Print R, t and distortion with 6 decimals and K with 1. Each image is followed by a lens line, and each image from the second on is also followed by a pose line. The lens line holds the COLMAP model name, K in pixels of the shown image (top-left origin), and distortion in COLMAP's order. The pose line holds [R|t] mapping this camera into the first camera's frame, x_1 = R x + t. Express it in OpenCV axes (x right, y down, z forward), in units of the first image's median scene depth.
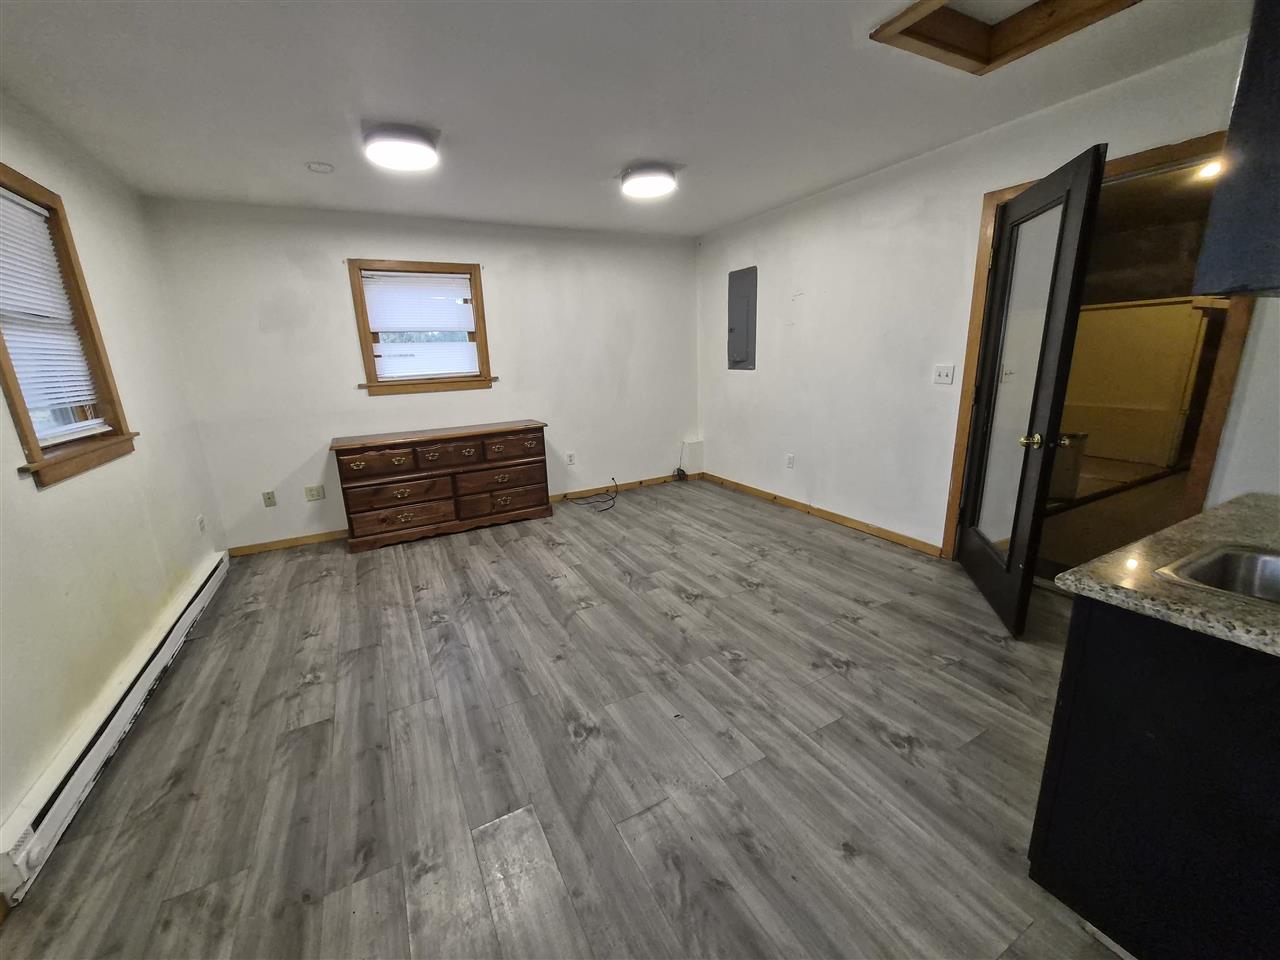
lens RADIAL K [[500.1, 0, 621.2], [0, 500.1, 478.7], [0, 0, 1]] dist [-0.000810, -0.002765]
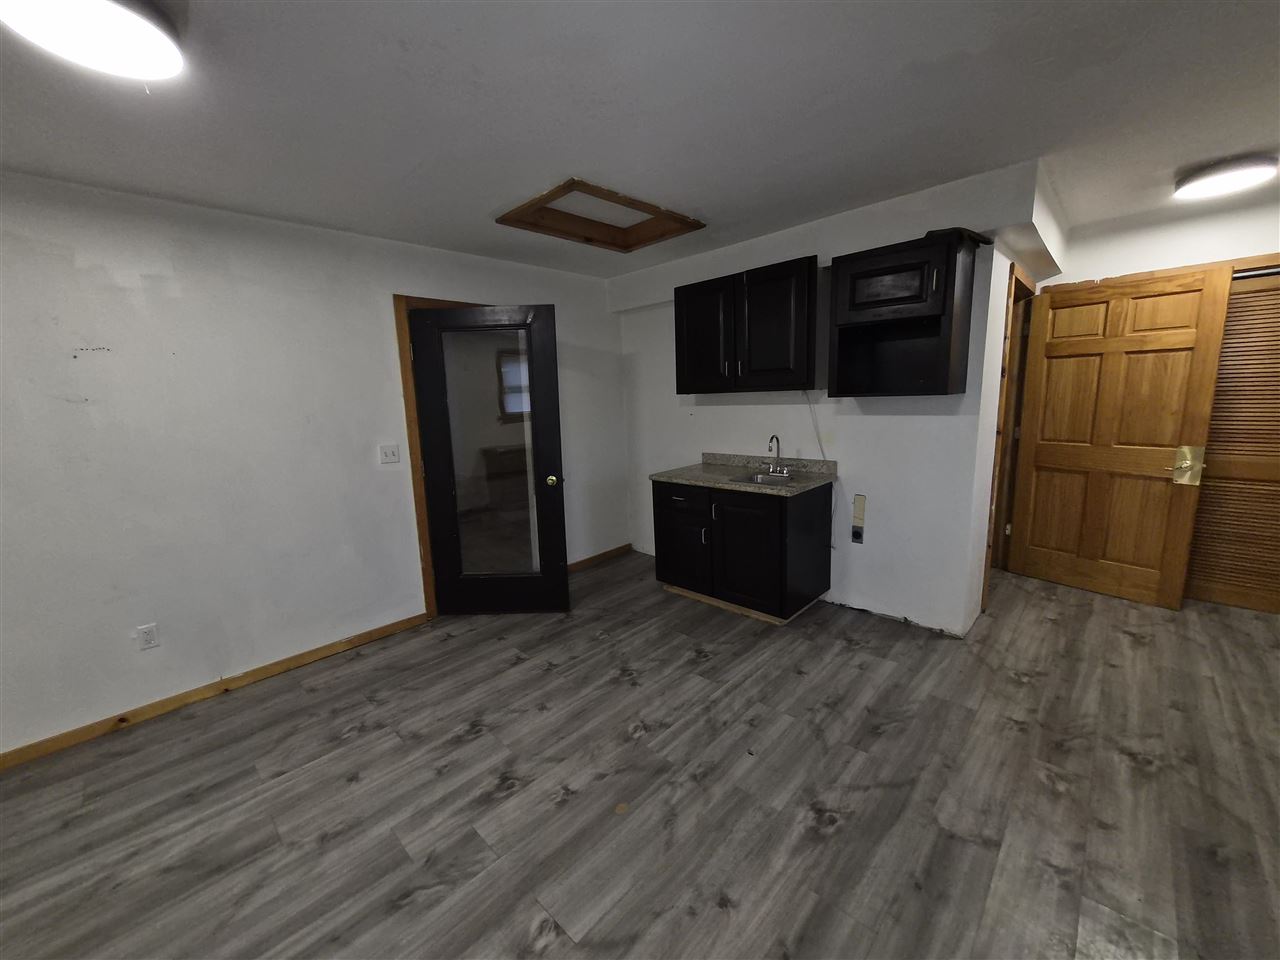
lens RADIAL K [[500.1, 0, 621.2], [0, 500.1, 478.7], [0, 0, 1]] dist [-0.000810, -0.002765]
pose [[-0.301879, -0.105400, 0.947502, -0.525720], [0.285641, 0.938210, 0.195373, -0.249937], [-0.909548, 0.329625, -0.253119, 0.936746]]
